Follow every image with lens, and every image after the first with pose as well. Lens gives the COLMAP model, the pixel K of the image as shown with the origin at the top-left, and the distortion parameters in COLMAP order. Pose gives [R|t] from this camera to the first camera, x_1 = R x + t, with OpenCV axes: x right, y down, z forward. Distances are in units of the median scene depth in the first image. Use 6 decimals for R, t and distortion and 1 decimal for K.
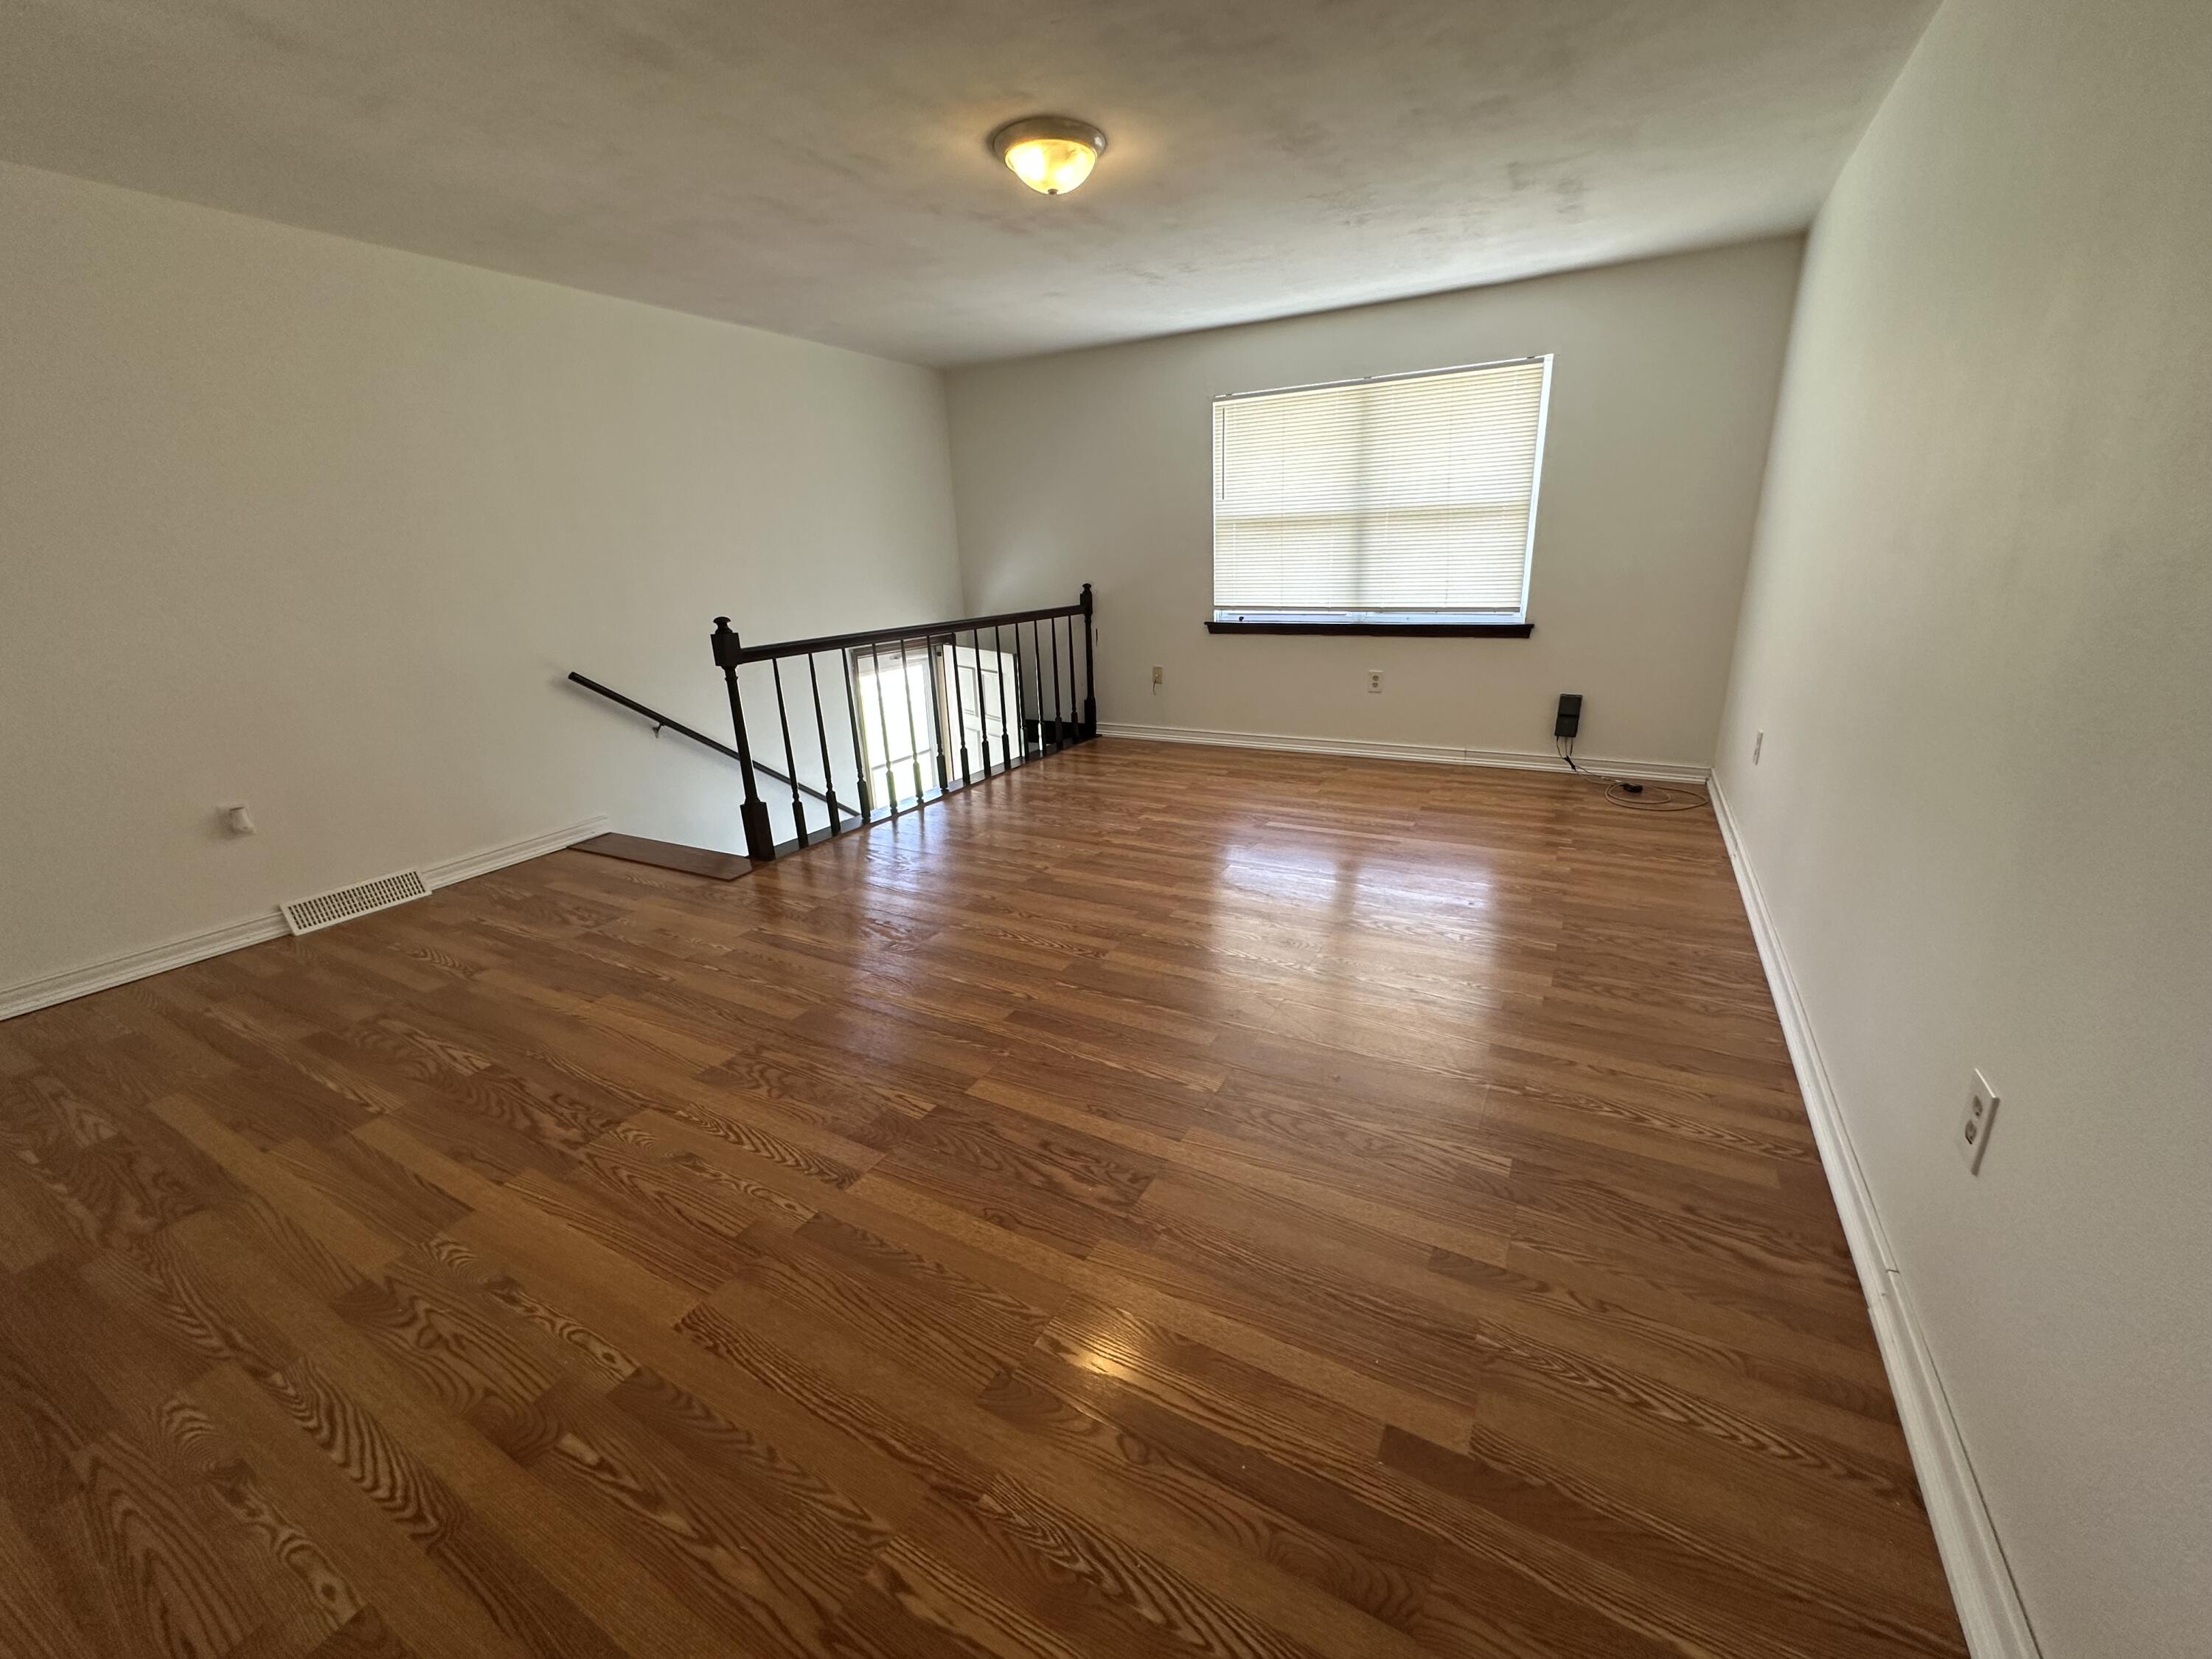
lens RADIAL K [[887.9, 0, 1106.1], [0, 887.9, 832.8], [0, 0, 1]] dist [-0.001595, -0.000314]
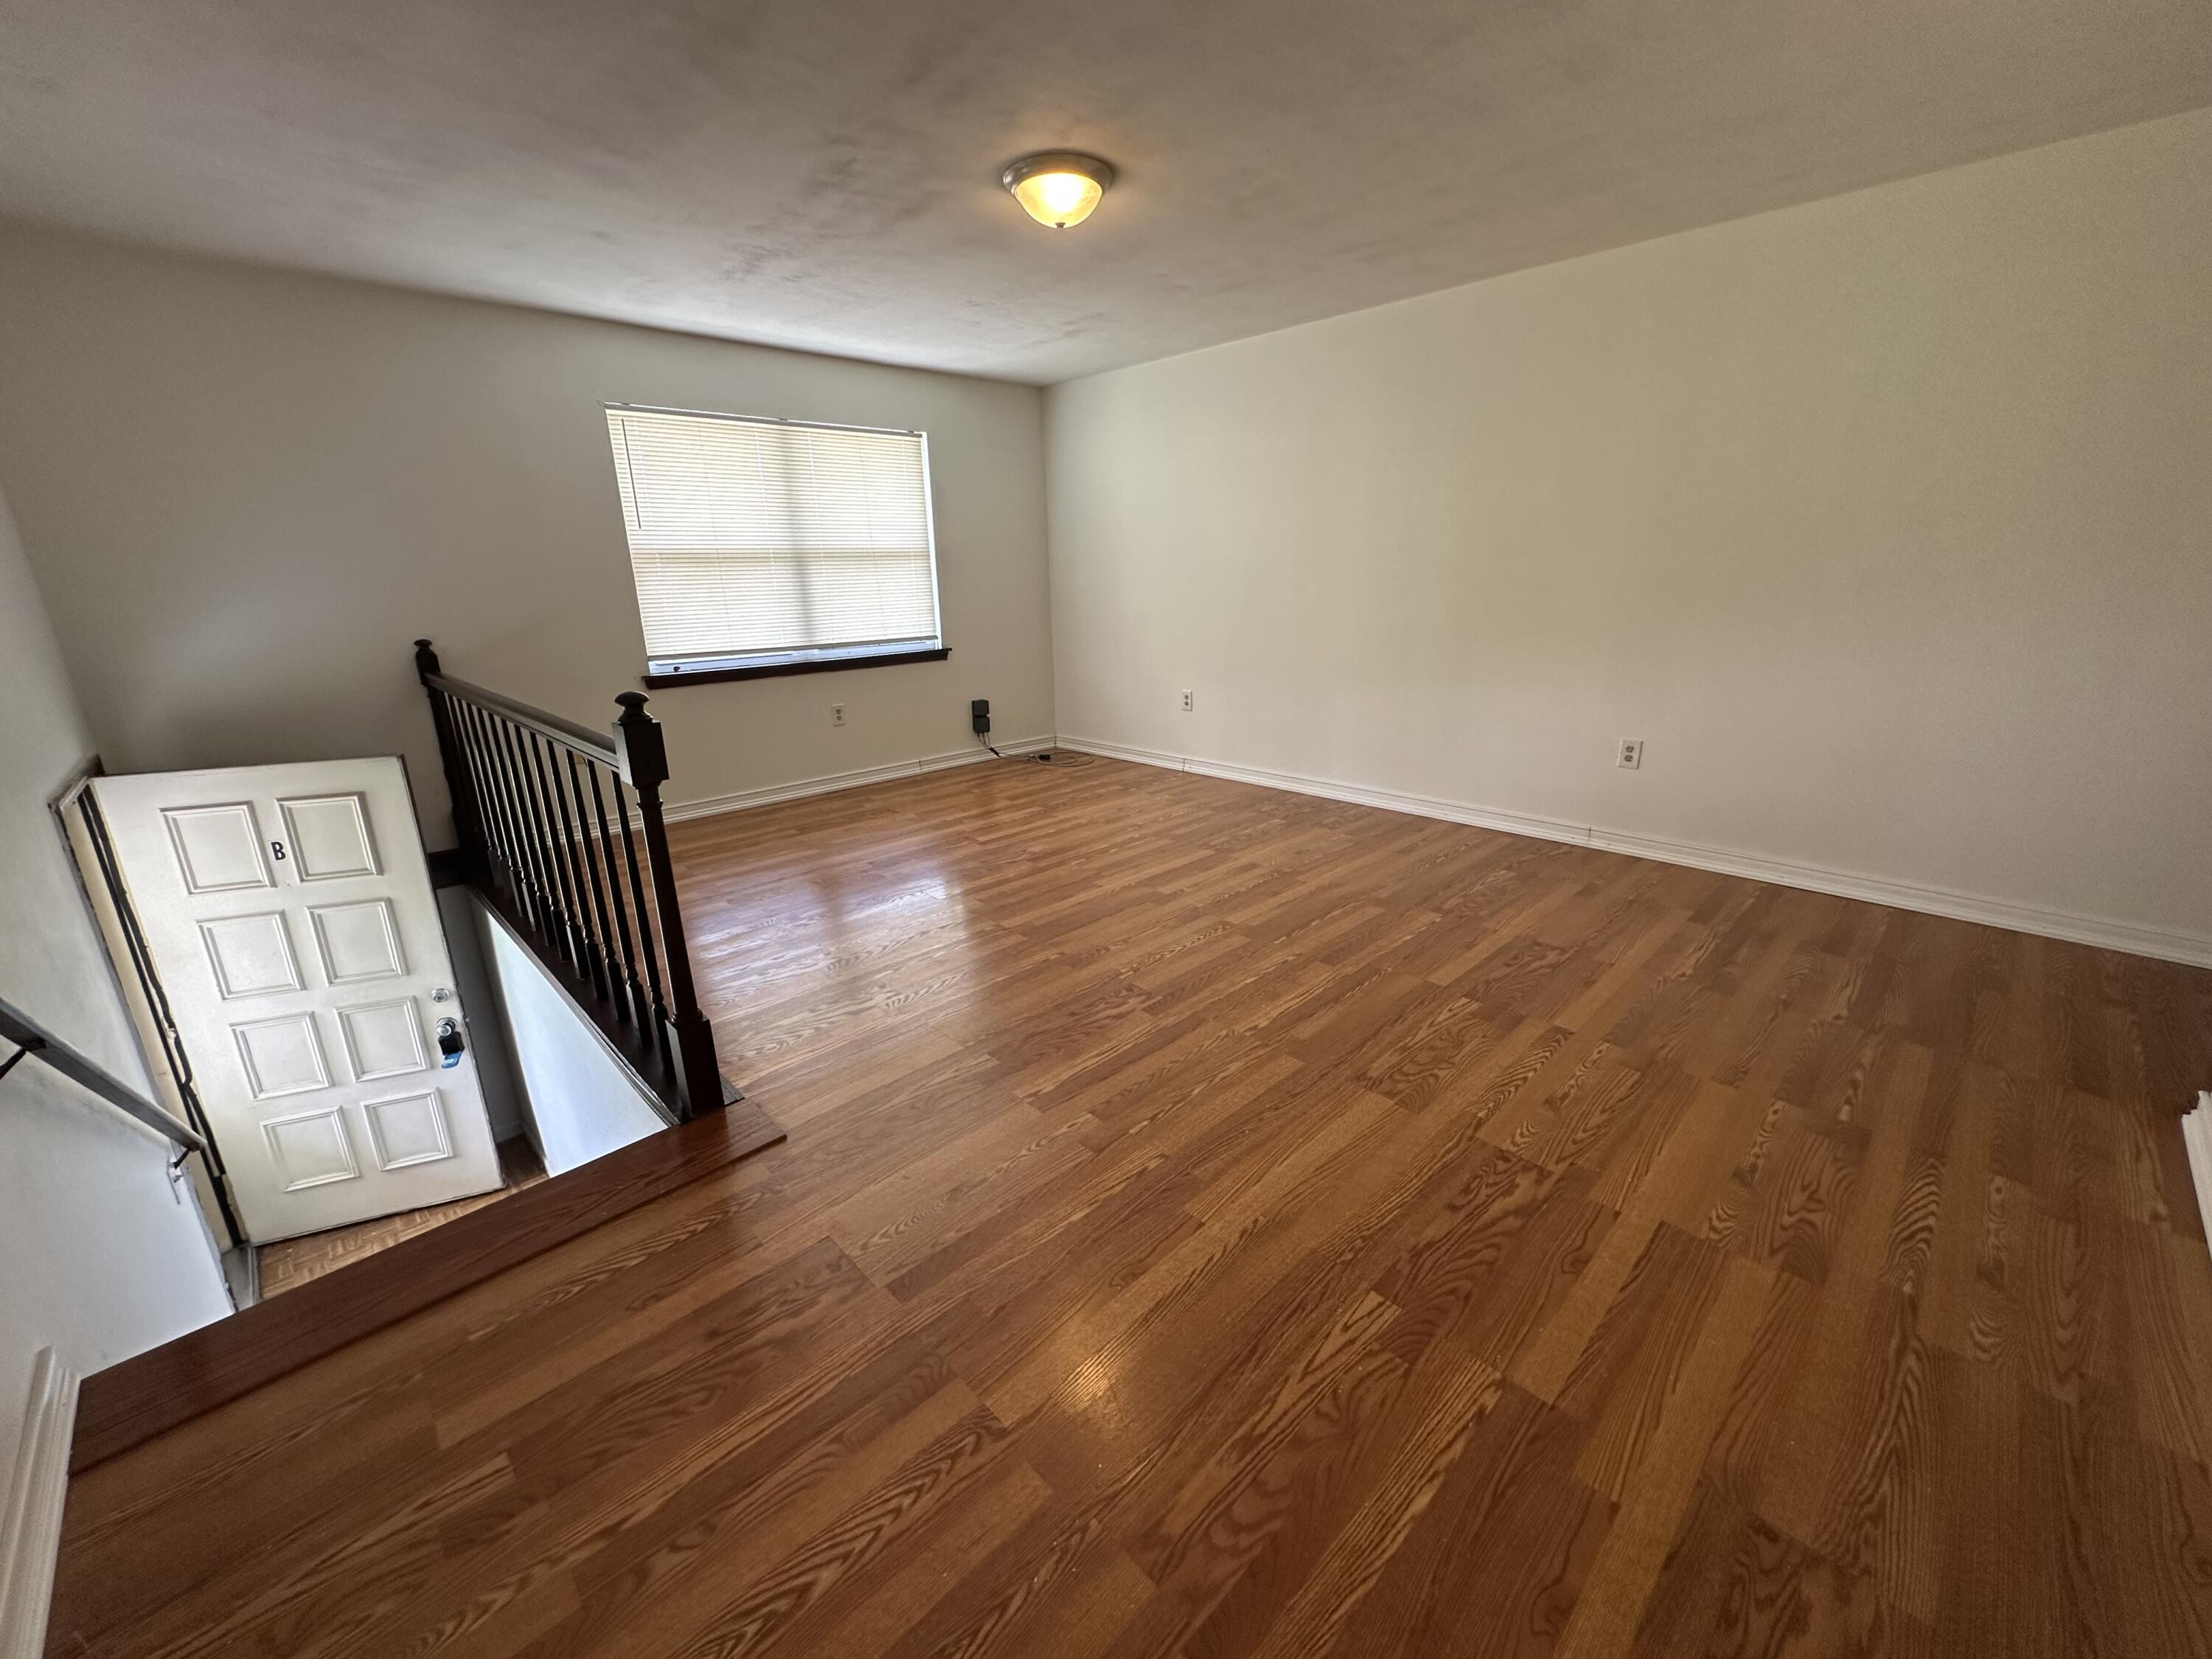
lens RADIAL K [[888.4, 0, 1103.0], [0, 888.4, 835.8], [0, 0, 1]] dist [-0.004312, 0.000287]
pose [[0.279783, -0.250716, 0.926749, -1.169363], [0.301935, 0.939298, 0.162958, -0.221519], [-0.911349, 0.234225, 0.338499, 0.785557]]
